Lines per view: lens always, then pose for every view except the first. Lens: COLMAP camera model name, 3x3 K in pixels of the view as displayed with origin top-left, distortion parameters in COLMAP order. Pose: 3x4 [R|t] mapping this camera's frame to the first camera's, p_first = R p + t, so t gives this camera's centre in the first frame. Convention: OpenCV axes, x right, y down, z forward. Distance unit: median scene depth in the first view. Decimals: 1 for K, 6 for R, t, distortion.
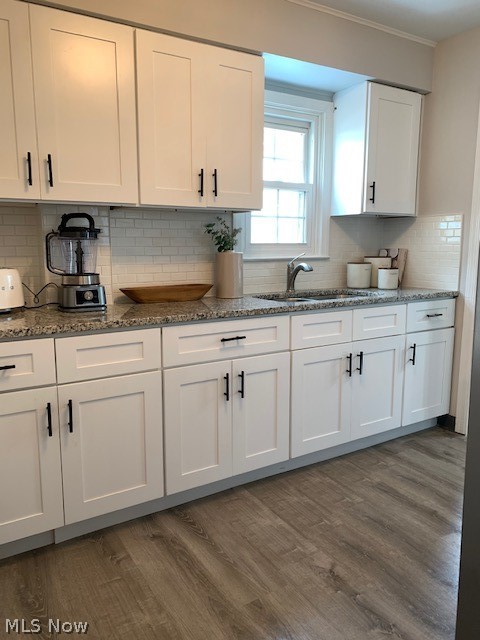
lens RADIAL K [[485.4, 0, 242.4], [0, 485.4, 317.9], [0, 0, 1]] dist [0.062345, -0.095468]
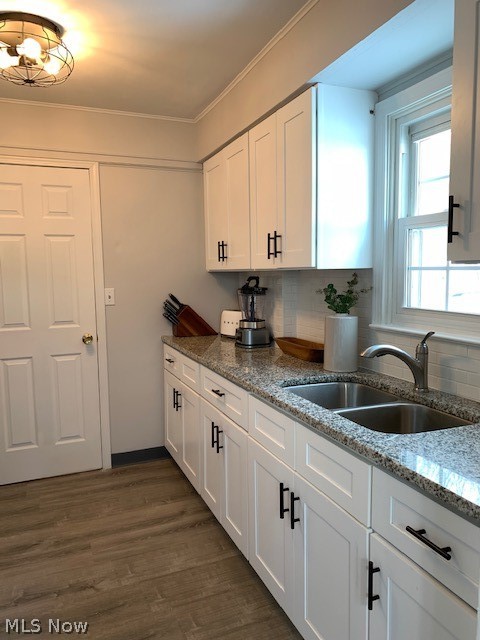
lens RADIAL K [[478.3, 0, 240.0], [0, 478.3, 320.0], [0, 0, 1]] dist [-0.001928, 0.002030]
pose [[-0.159047, 0.104031, -0.981775, 1.053627], [-0.137933, 0.982338, 0.126435, -0.274149], [0.977588, 0.155528, -0.141889, 1.253821]]
